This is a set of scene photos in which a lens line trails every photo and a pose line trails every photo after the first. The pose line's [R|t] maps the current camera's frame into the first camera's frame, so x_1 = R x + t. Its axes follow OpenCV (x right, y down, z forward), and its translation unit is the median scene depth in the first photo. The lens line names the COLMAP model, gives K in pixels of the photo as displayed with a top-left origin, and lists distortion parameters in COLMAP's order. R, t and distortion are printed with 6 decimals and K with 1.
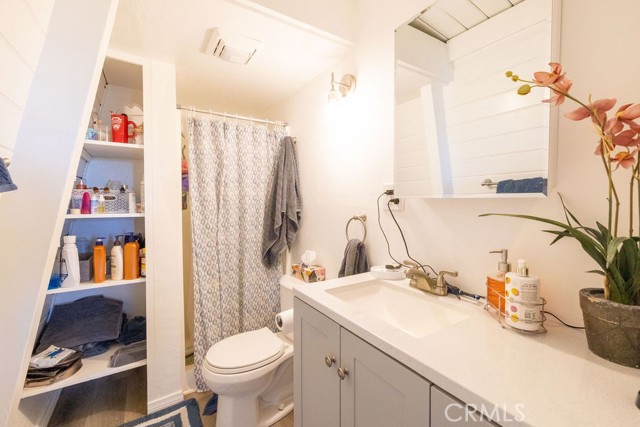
lens RADIAL K [[275.5, 0, 323.2], [0, 275.5, 210.9], [0, 0, 1]] dist [-0.000957, -0.000007]
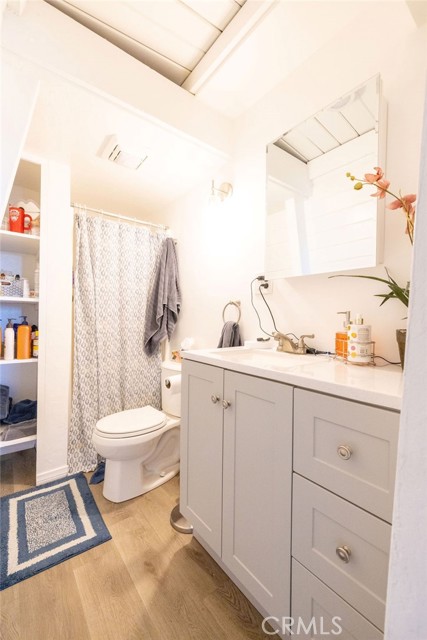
lens RADIAL K [[267.6, 0, 213.5], [0, 267.6, 320.0], [0, 0, 1]] dist [-0.001485, 0.000019]
pose [[0.996361, 0.013870, 0.084093, -0.046710], [-0.011961, 0.999660, -0.023158, 0.110538], [-0.084385, 0.022068, 0.996189, -0.112980]]
